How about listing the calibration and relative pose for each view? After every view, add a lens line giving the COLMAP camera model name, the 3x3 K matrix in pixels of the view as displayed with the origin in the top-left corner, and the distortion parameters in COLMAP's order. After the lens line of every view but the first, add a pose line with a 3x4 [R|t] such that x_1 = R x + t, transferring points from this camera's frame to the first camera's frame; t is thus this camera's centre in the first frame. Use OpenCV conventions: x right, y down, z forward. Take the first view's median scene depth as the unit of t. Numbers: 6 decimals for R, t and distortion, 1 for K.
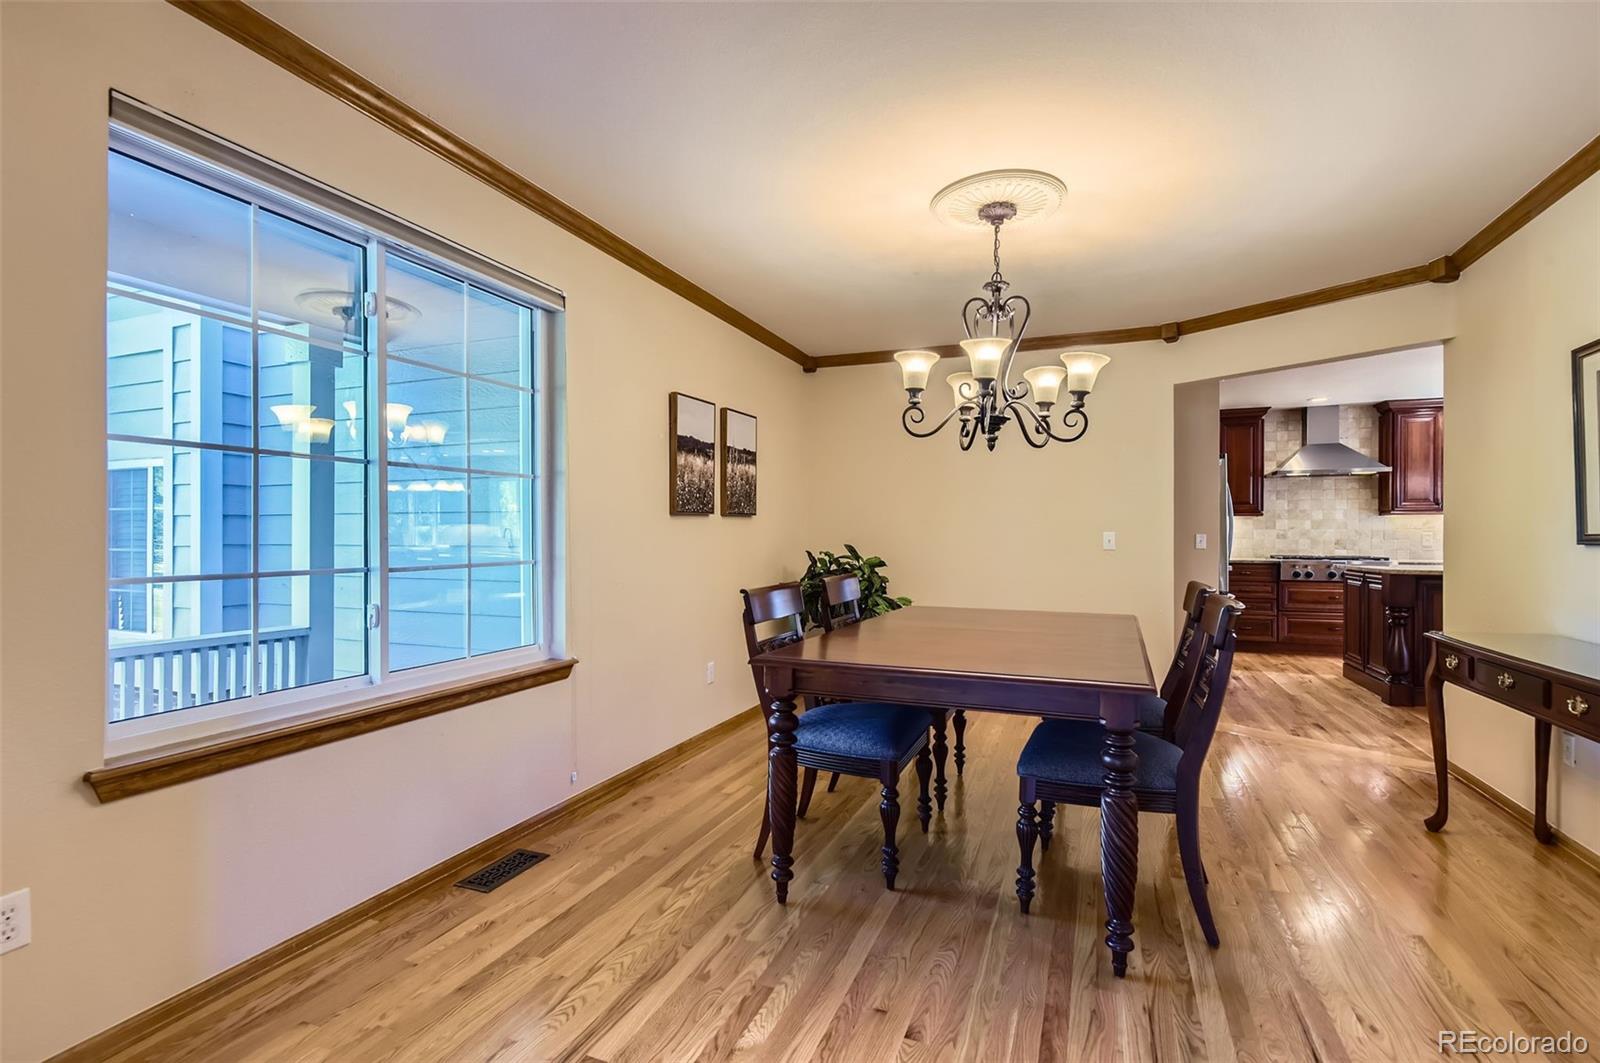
lens RADIAL K [[747.6, 0, 799.9], [0, 747.6, 544.2], [0, 0, 1]] dist [-0.000933, -0.000207]
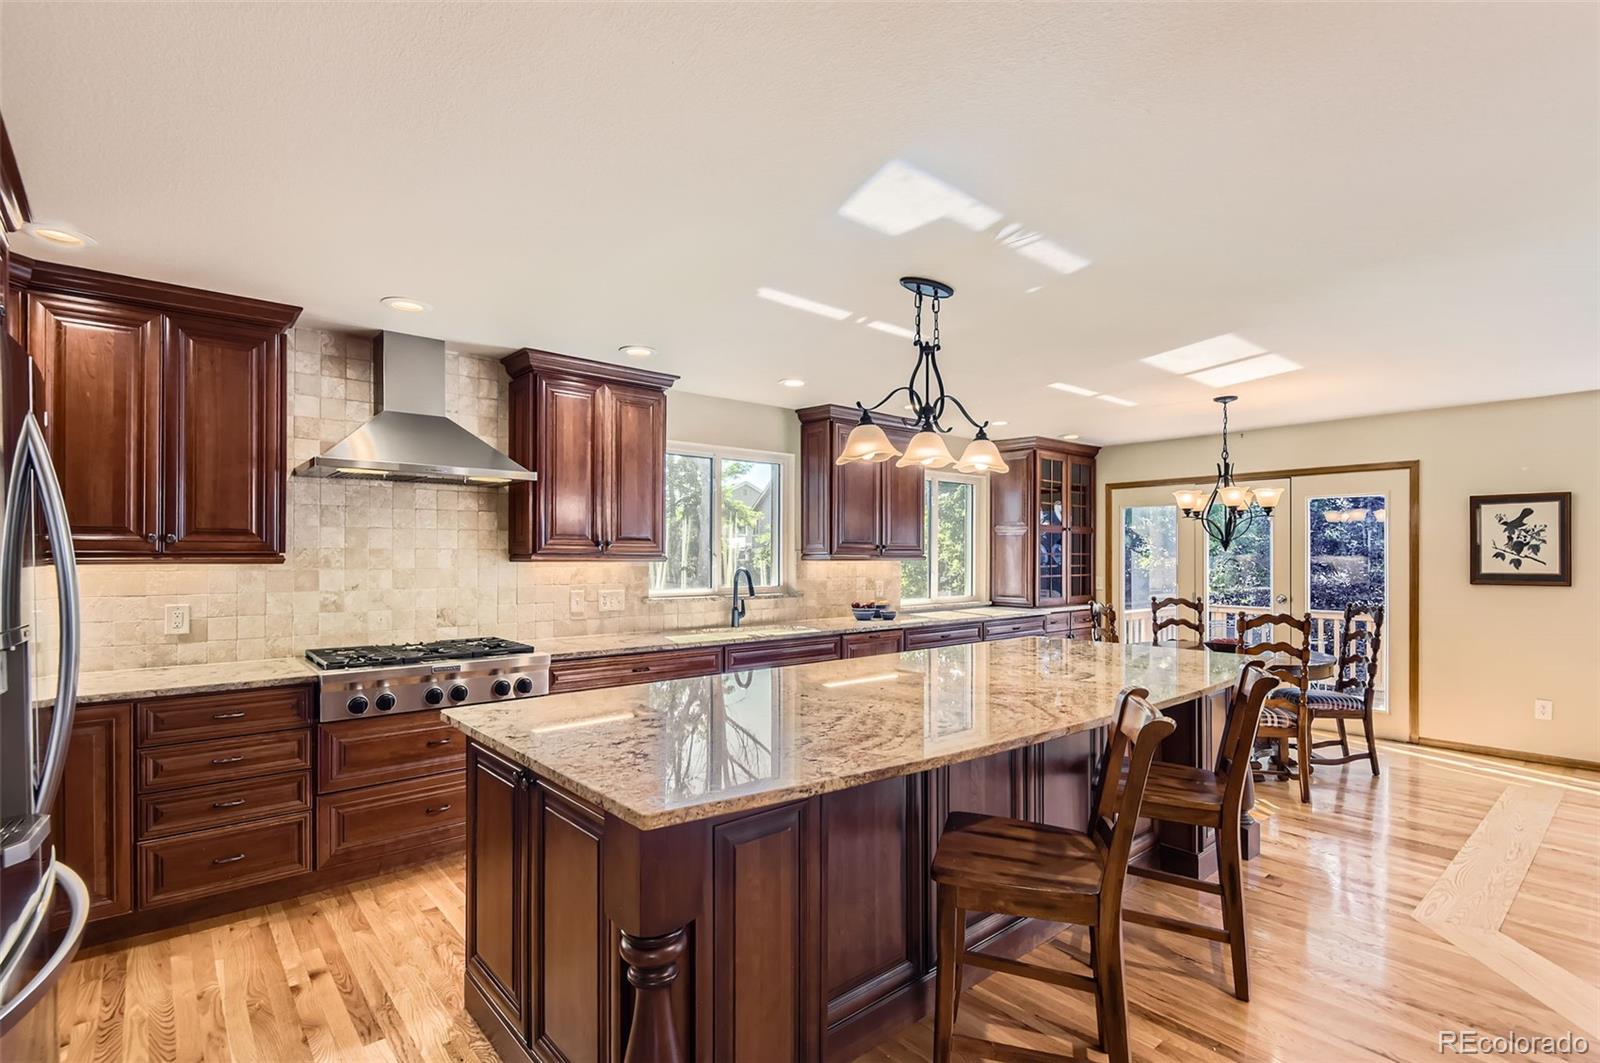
lens RADIAL K [[747.6, 0, 799.9], [0, 747.6, 544.2], [0, 0, 1]] dist [-0.000933, -0.000207]
pose [[0.462996, 0.016643, 0.886204, 0.391282], [0.013467, 0.999576, -0.025808, -0.034665], [-0.886258, 0.023884, 0.462576, 0.562085]]
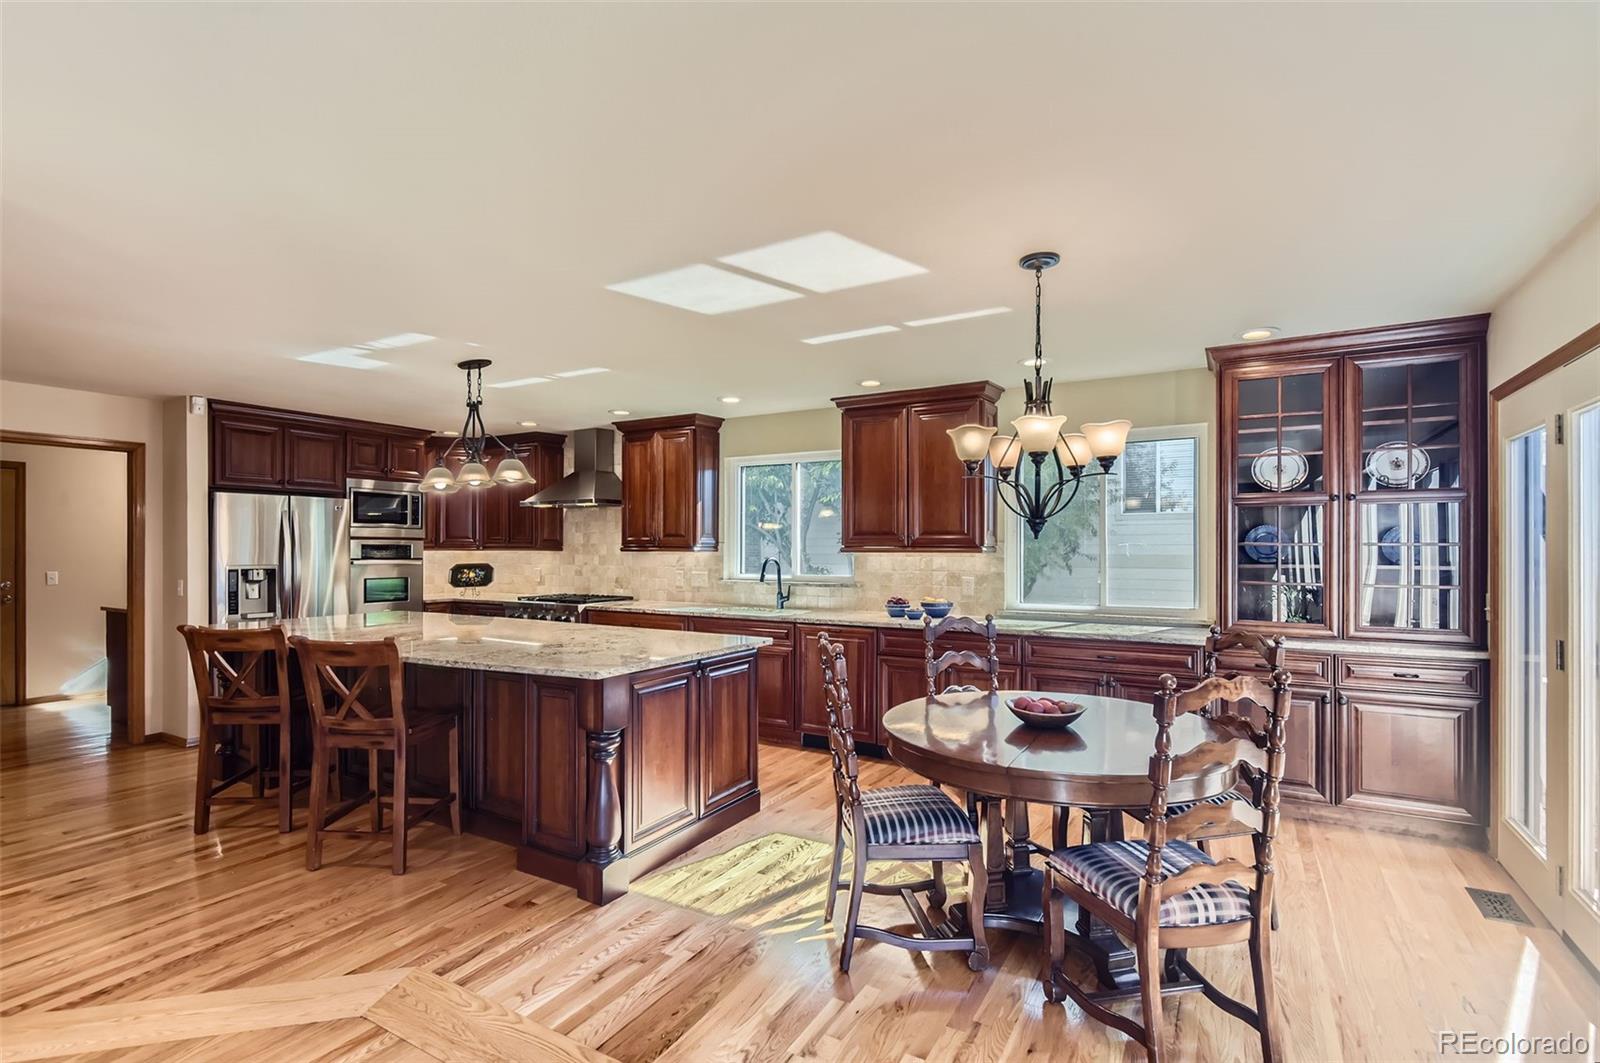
lens RADIAL K [[747.6, 0, 799.9], [0, 747.6, 544.2], [0, 0, 1]] dist [-0.000933, -0.000207]
pose [[0.988384, 0.003071, -0.151945, 1.105721], [-0.006259, 0.999770, -0.020508, -0.029922], [0.151847, 0.021221, 0.988176, 0.155036]]
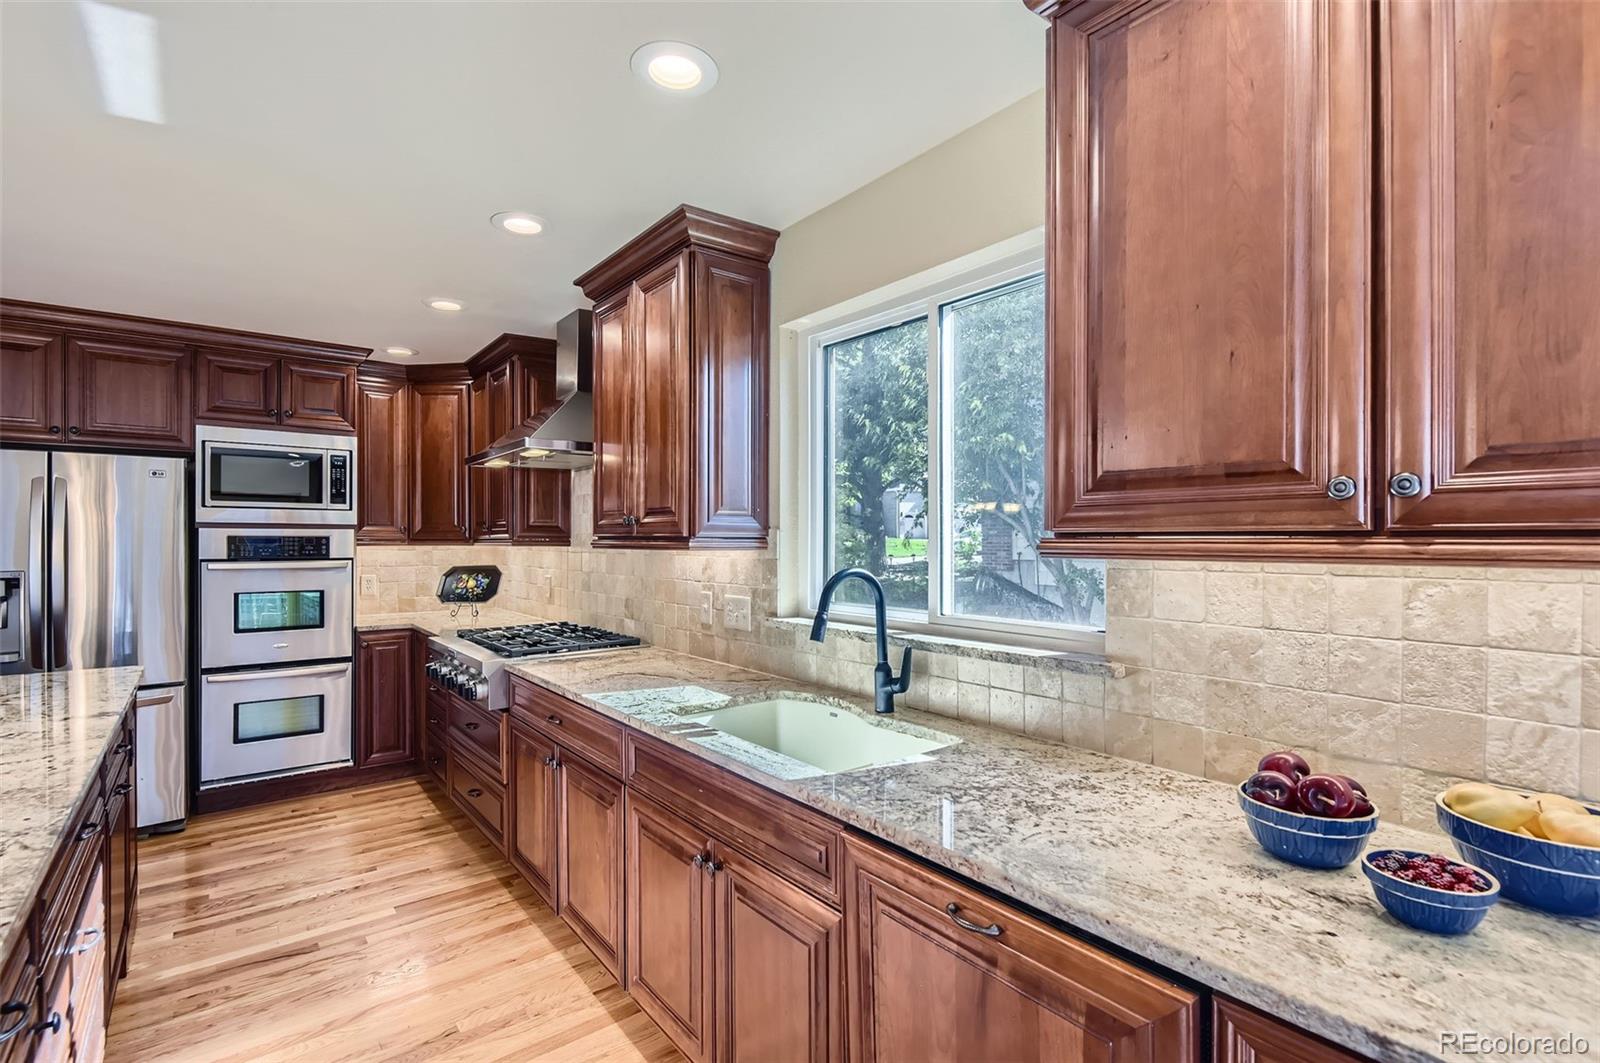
lens RADIAL K [[747.6, 0, 799.9], [0, 747.6, 544.2], [0, 0, 1]] dist [-0.000933, -0.000207]
pose [[0.869747, 0.004502, -0.493477, 1.076153], [-0.009871, 0.999917, -0.008275, -0.037997], [0.493399, 0.012068, 0.869720, 0.669984]]
